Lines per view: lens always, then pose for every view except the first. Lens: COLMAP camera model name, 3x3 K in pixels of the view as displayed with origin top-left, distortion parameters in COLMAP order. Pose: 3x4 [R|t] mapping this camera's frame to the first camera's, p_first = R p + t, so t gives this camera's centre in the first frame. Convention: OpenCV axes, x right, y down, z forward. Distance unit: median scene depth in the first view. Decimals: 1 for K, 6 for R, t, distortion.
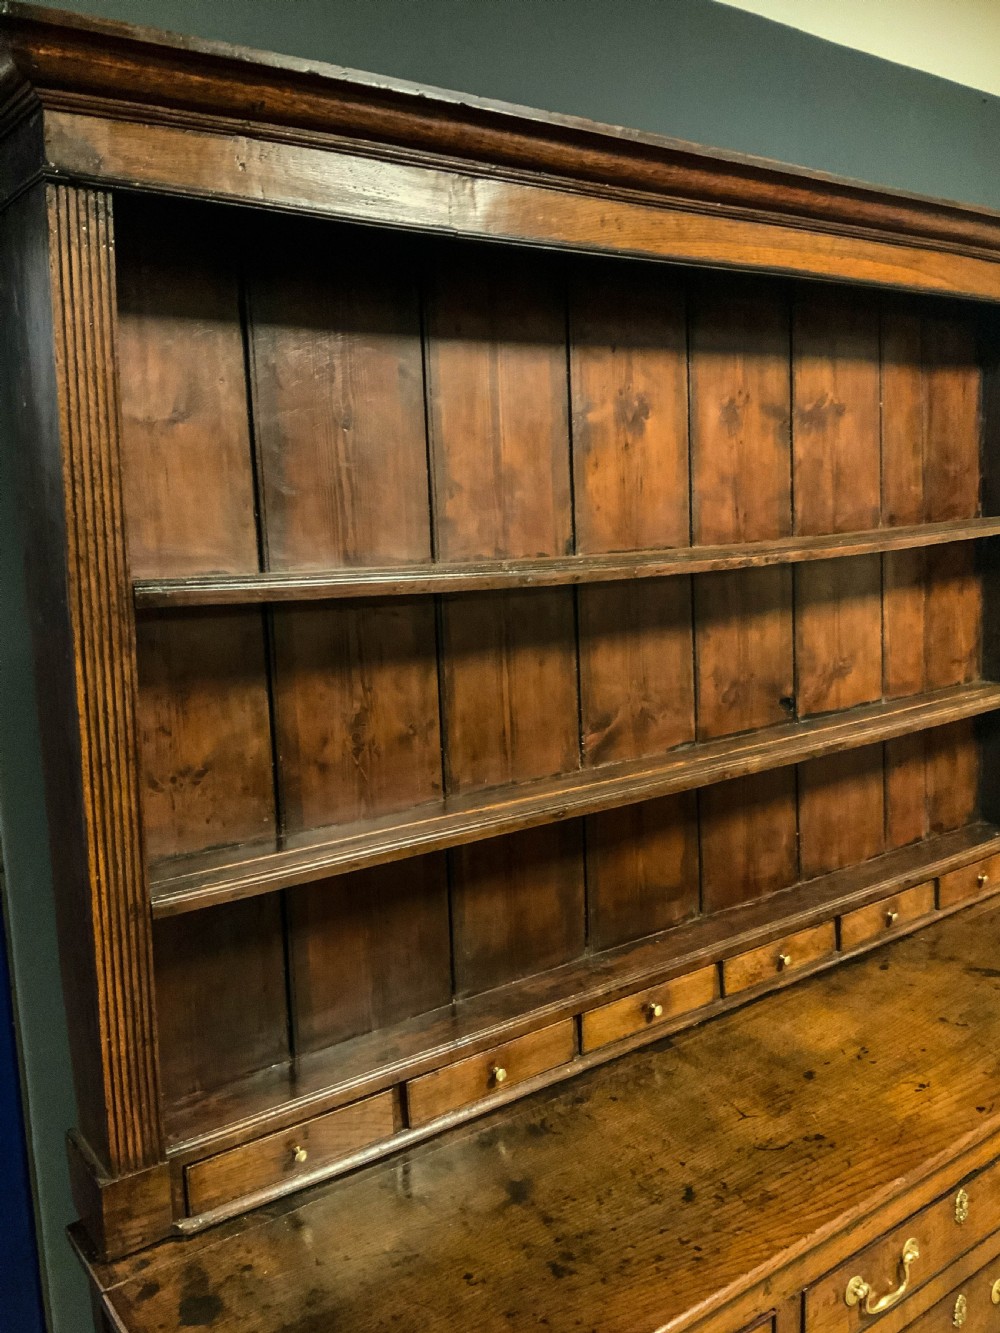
lens RADIAL K [[1107.8, 0, 503.2], [0, 1107.8, 660.3], [0, 0, 1]] dist [0.085134, -0.160370]
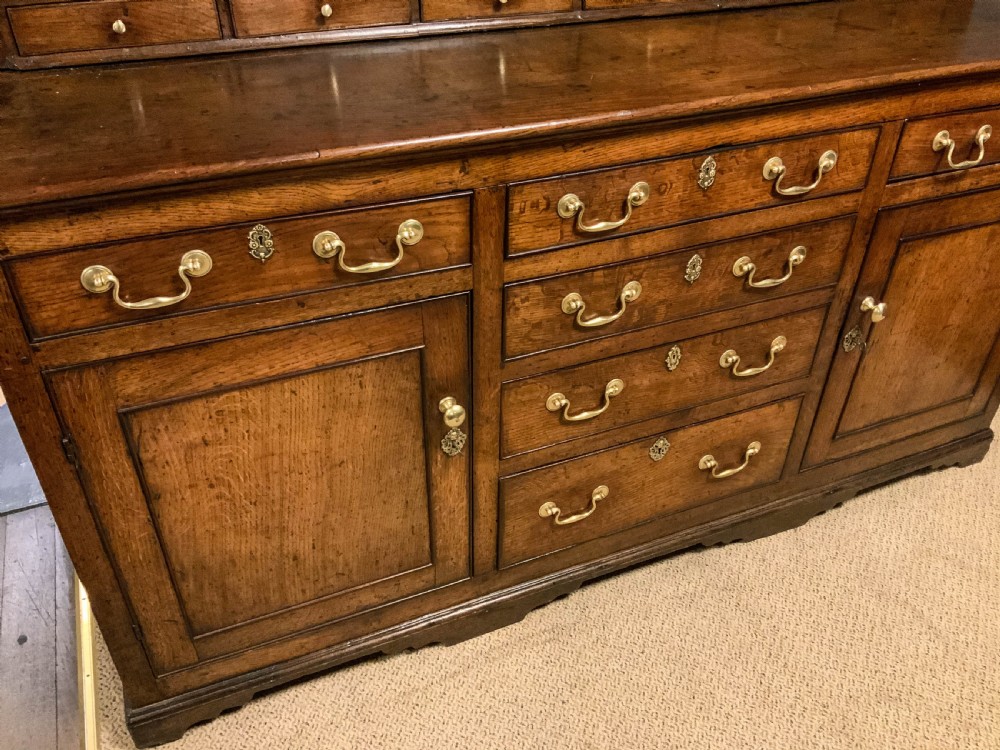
lens RADIAL K [[831.1, 0, 500.9], [0, 831.1, 374.0], [0, 0, 1]] dist [0.085134, -0.160370]
pose [[0.974146, 0.170926, -0.147730, 0.331138], [-0.082871, 0.878674, 0.470176, 0.260929], [0.210172, -0.445777, 0.870121, 0.129665]]
